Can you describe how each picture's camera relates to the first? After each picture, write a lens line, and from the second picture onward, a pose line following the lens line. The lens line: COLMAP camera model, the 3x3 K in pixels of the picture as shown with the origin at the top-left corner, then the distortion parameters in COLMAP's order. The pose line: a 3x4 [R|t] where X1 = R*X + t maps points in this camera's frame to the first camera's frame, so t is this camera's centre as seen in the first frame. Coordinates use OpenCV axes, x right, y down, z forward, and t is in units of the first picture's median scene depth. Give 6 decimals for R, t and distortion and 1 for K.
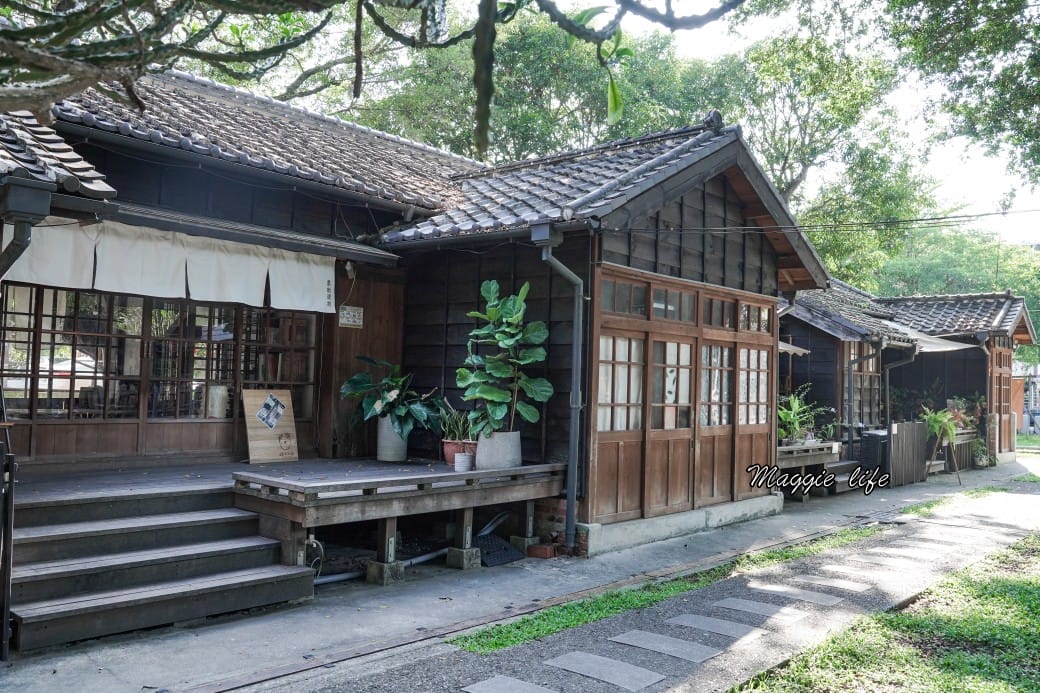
lens RADIAL K [[859.0, 0, 520.0], [0, 859.0, 346.5], [0, 0, 1]] dist [-0.008941, -0.002853]
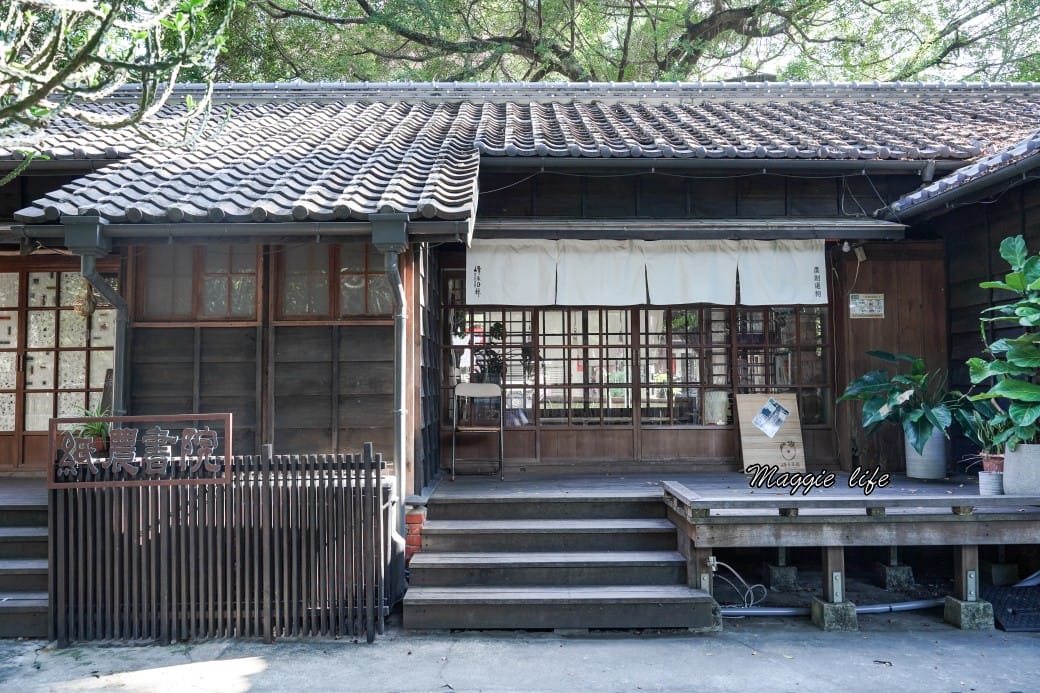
lens RADIAL K [[832.6, 0, 520.0], [0, 832.6, 346.5], [0, 0, 1]] dist [0.000430, -0.002142]
pose [[0.673108, -0.069006, -0.736318, 0.191493], [0.058276, 0.997490, -0.040209, 0.020172], [0.737245, -0.015844, 0.675440, 0.203752]]
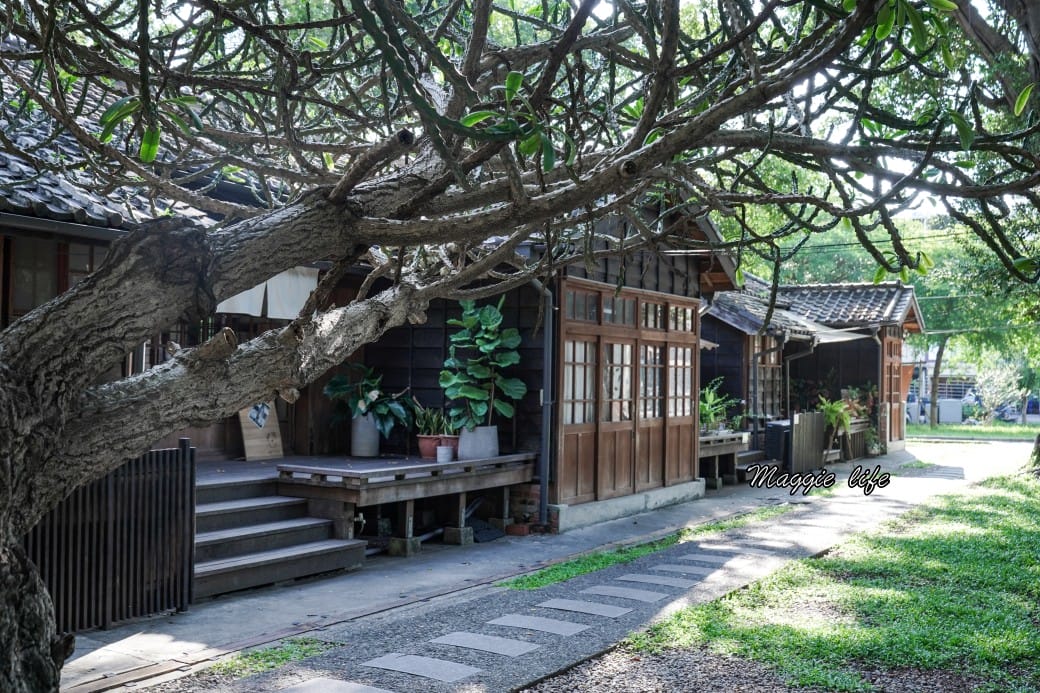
lens RADIAL K [[1061.7, 0, 520.0], [0, 1061.7, 346.5], [0, 0, 1]] dist [0.008534, 0.003816]
pose [[0.984707, -0.007393, 0.174062, -0.201463], [0.004248, 0.999821, 0.018434, -0.029538], [-0.174167, -0.017412, 0.984562, -0.360760]]
